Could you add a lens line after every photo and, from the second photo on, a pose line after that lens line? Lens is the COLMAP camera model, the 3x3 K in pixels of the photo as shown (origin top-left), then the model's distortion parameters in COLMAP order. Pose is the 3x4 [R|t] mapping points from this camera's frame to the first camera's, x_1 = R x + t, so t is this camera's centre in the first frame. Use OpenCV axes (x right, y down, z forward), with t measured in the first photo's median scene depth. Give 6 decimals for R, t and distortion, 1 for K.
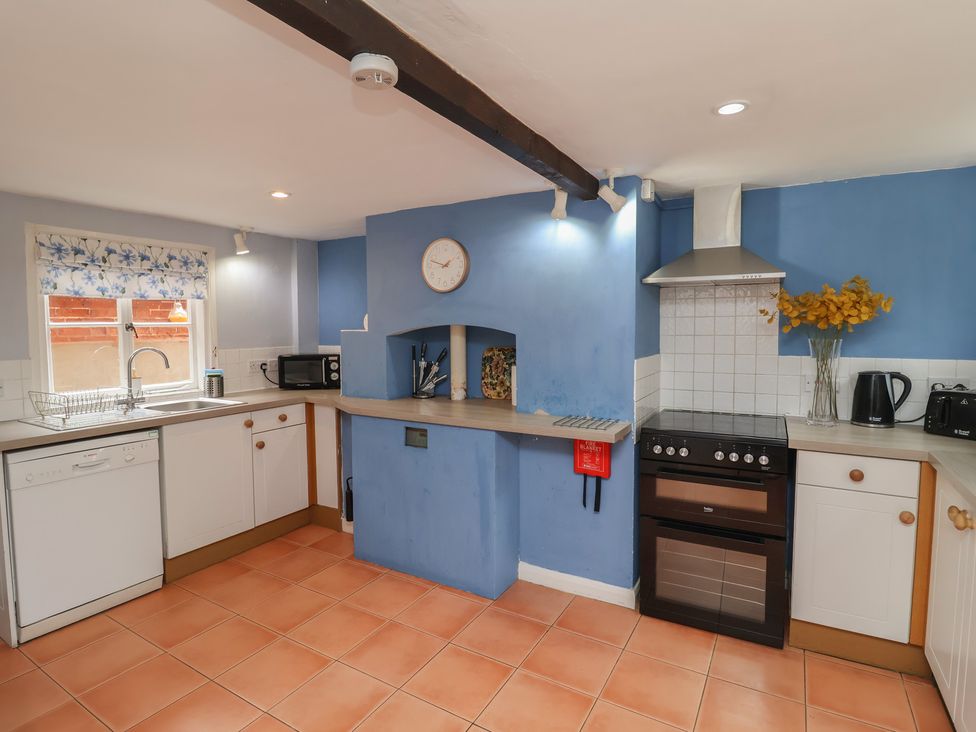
lens RADIAL K [[508.9, 0, 488.1], [0, 508.9, 362.8], [0, 0, 1]] dist [-0.006833, -0.005004]
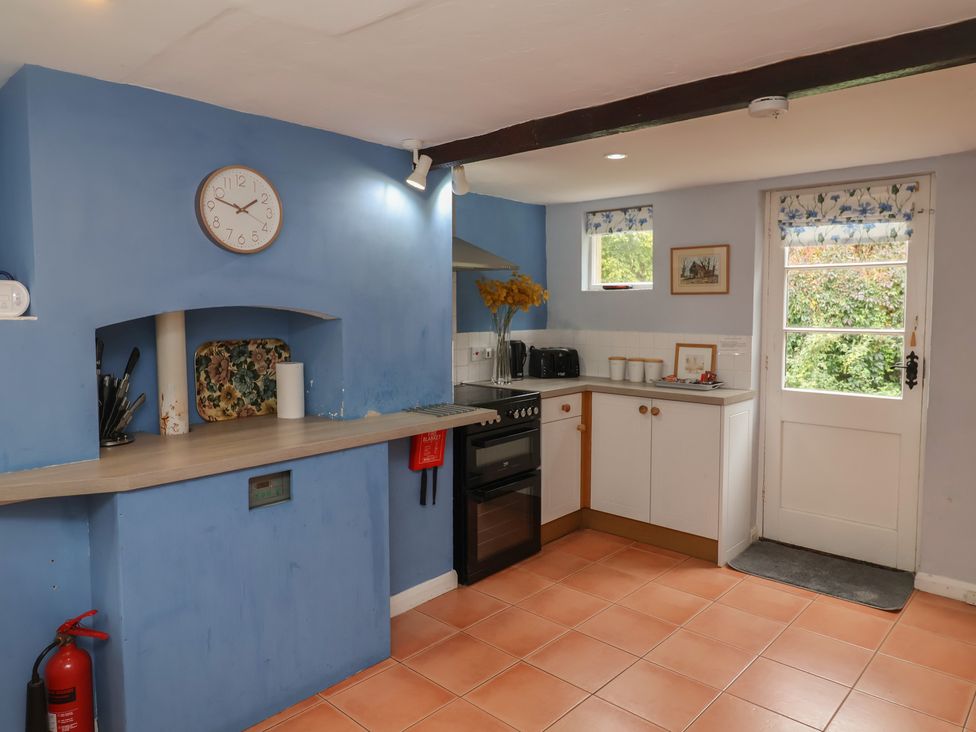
lens RADIAL K [[663.7, 0, 487.6], [0, 663.7, 364.4], [0, 0, 1]] dist [-0.000644, -0.000175]
pose [[0.214560, -0.082084, 0.973256, -0.891454], [0.073622, 0.994987, 0.067687, -0.039937], [-0.973932, 0.057130, 0.219527, 0.585300]]
